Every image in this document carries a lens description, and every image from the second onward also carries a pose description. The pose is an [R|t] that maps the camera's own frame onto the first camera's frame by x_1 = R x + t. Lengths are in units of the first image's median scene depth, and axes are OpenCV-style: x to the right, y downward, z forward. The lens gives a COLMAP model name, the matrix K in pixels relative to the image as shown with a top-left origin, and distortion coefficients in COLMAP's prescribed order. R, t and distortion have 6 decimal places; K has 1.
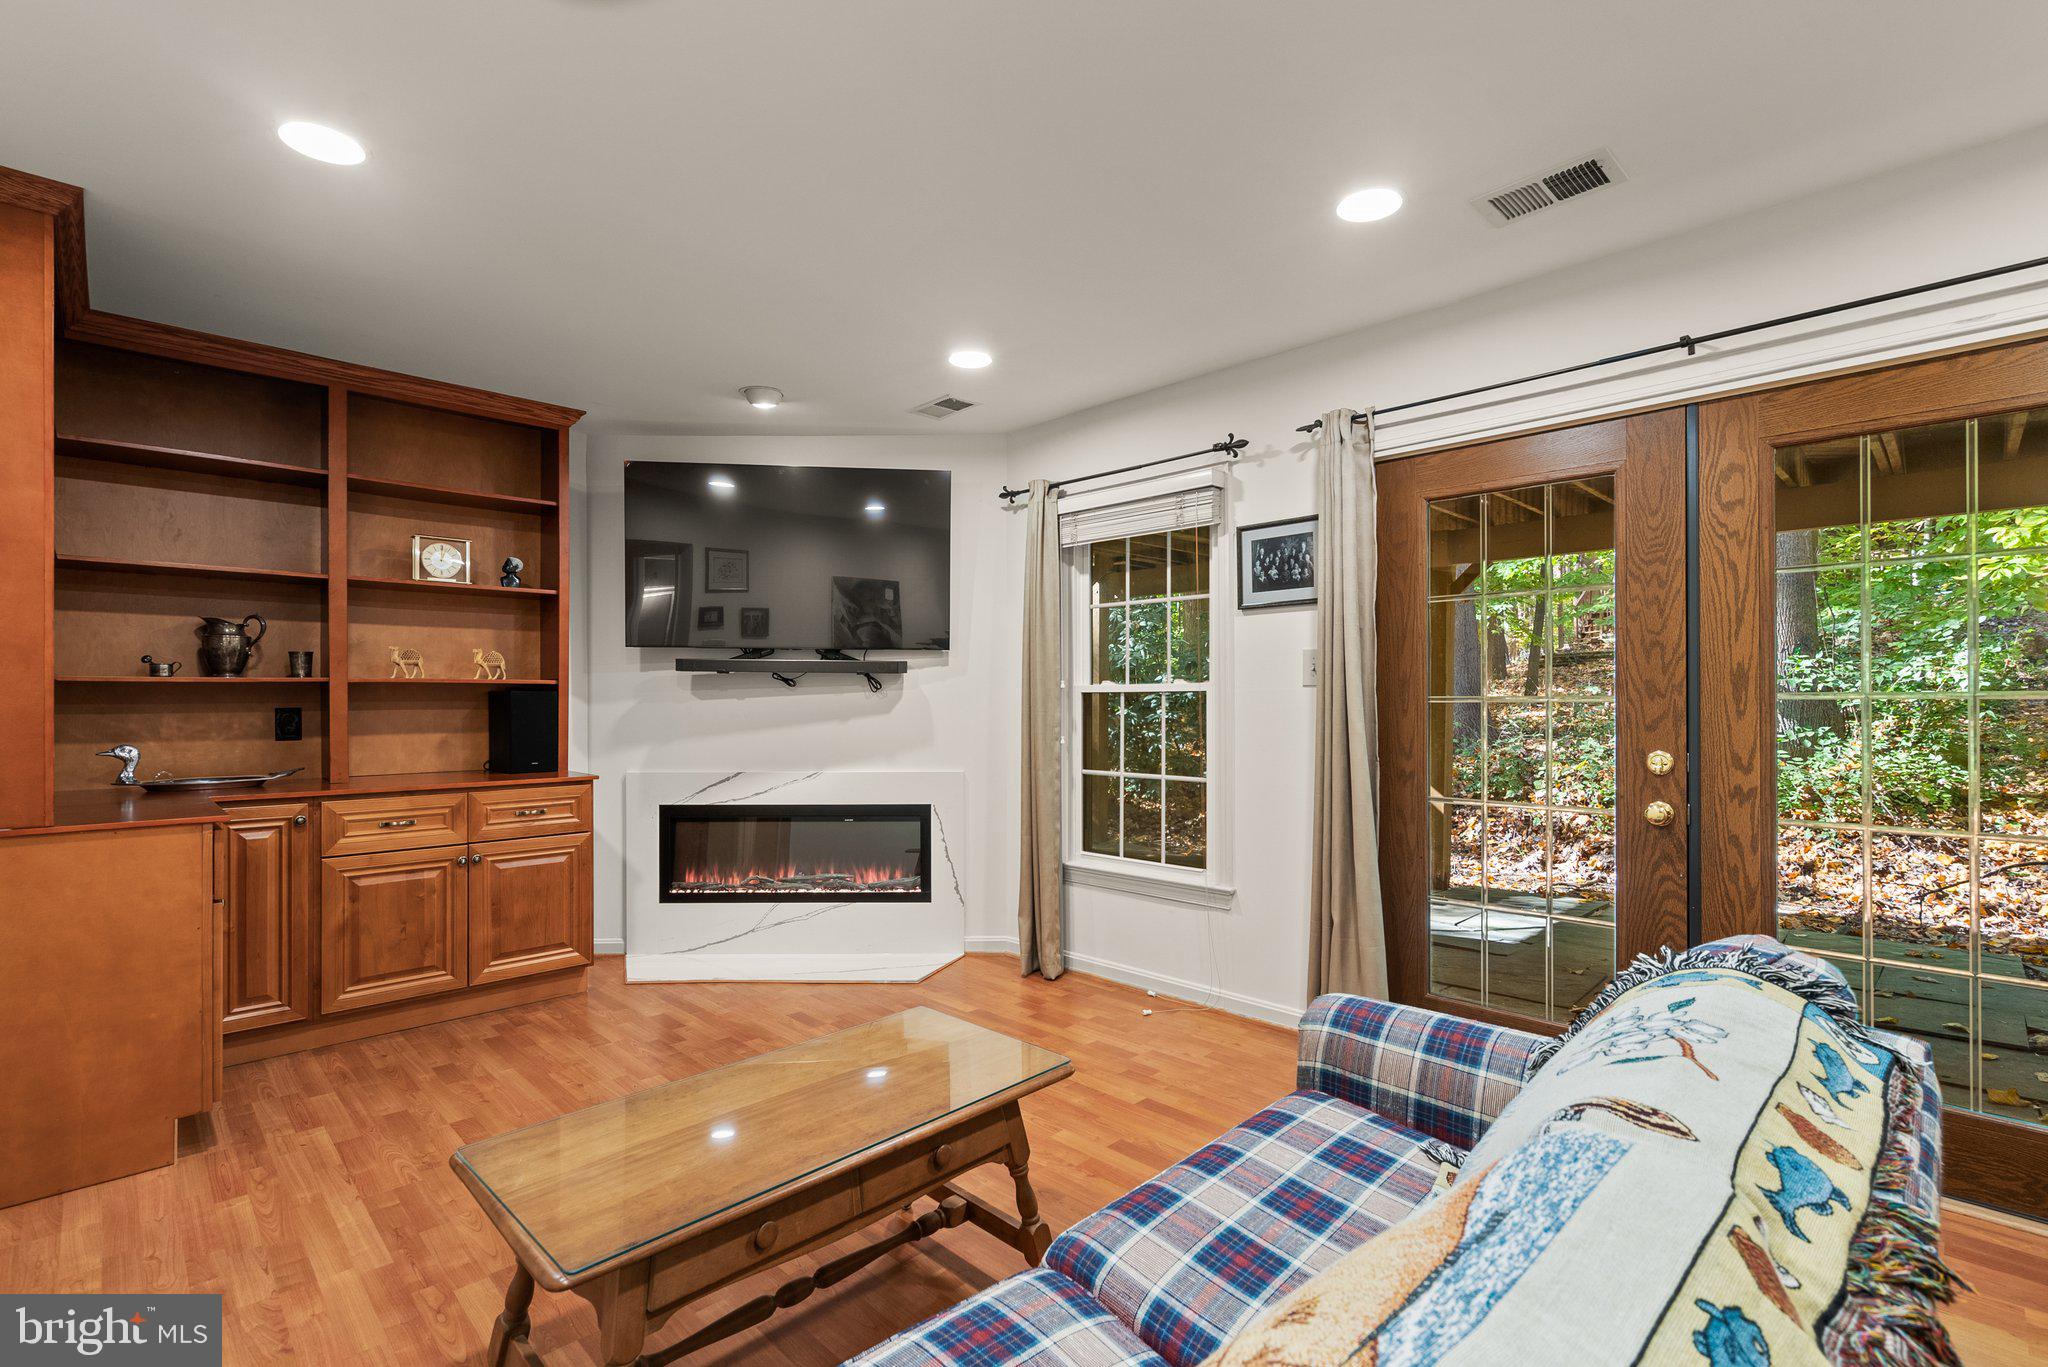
lens RADIAL K [[943.7, 0, 1028.3], [0, 943.7, 694.0], [0, 0, 1]] dist [-0.004023, 0.000081]
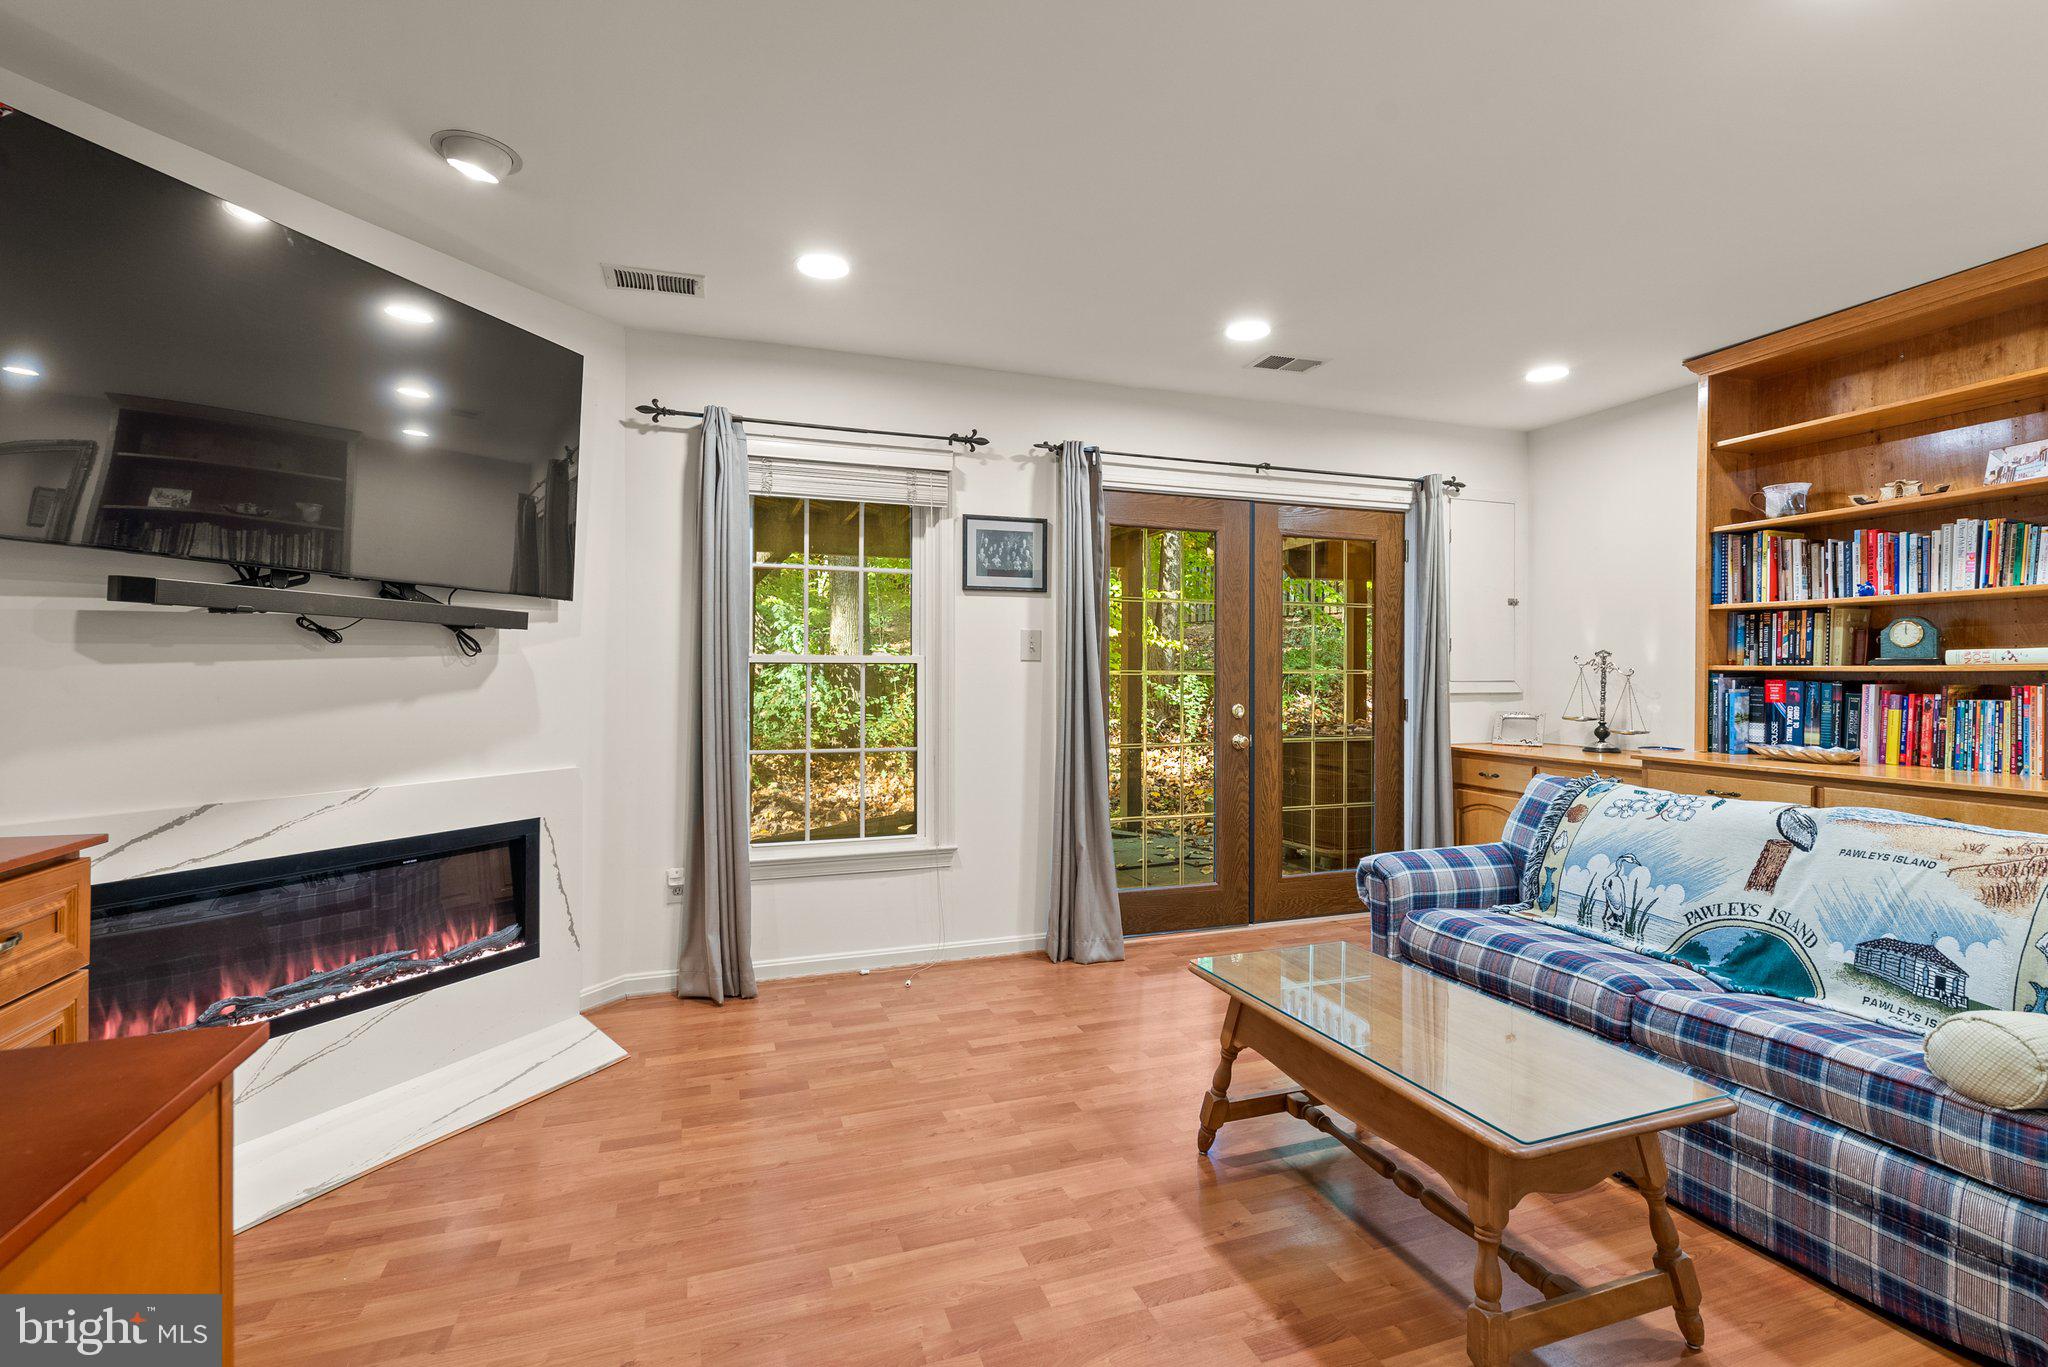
lens RADIAL K [[933.9, 0, 1031.8], [0, 933.9, 675.8], [0, 0, 1]] dist [-0.002087, -0.000304]
pose [[0.419651, 0.005770, 0.907667, -0.721733], [-0.006781, 0.999972, -0.003221, 0.013471], [-0.907660, -0.004803, 0.419678, 0.467129]]
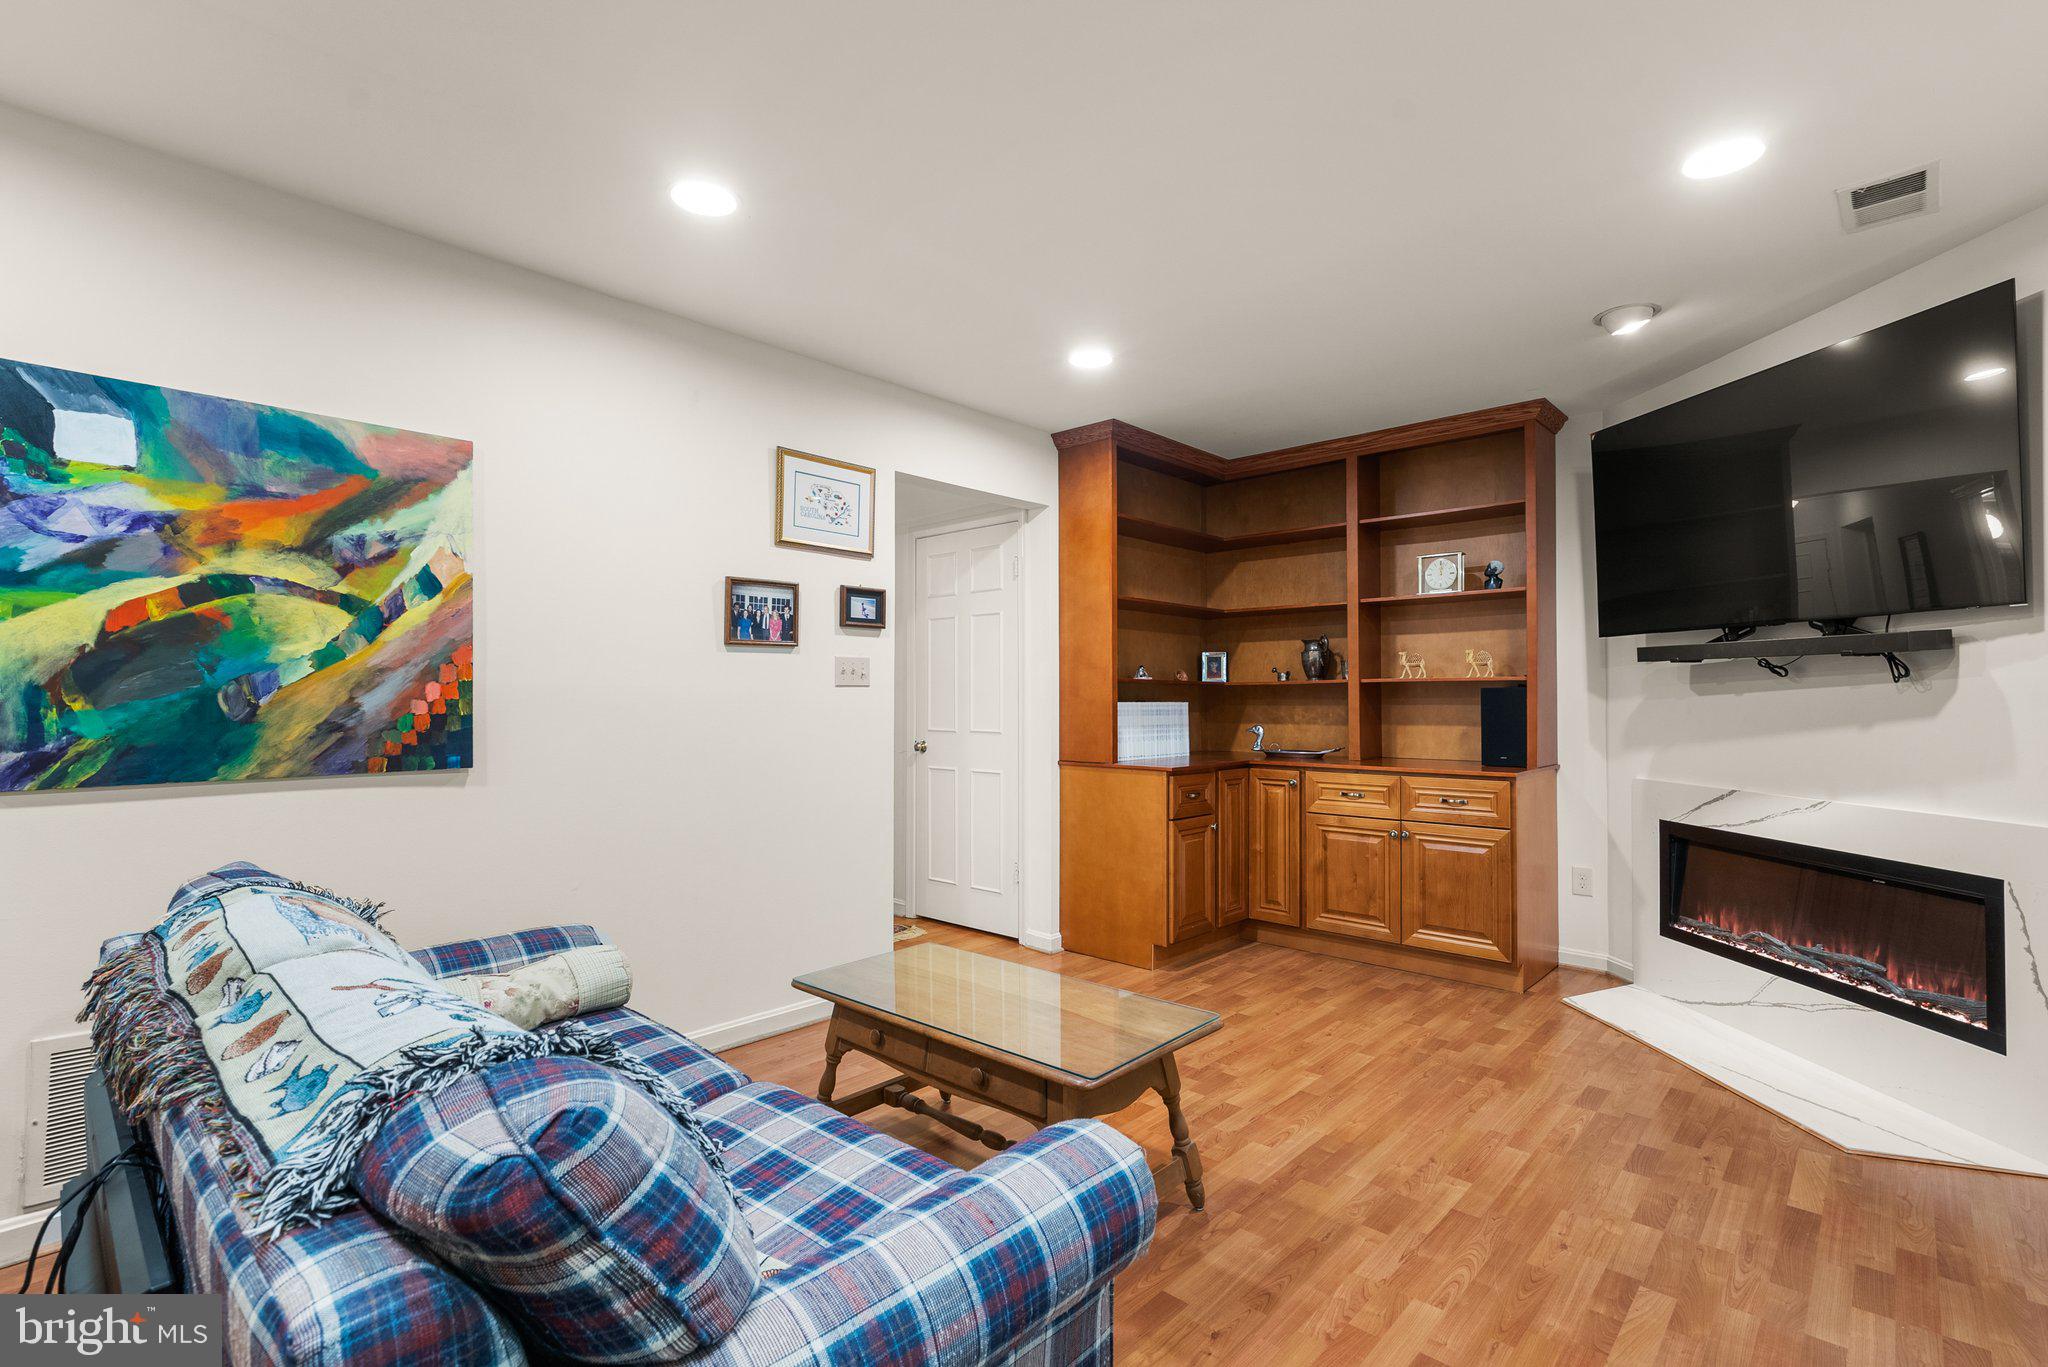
lens RADIAL K [[933.1, 0, 1040.4], [0, 933.1, 683.9], [0, 0, 1]] dist [-0.001439, 0.000058]
pose [[0.045672, -0.017739, -0.998799, 0.529124], [0.005050, 0.999834, -0.017526, 0.009195], [0.998944, -0.004244, 0.045754, 0.501048]]
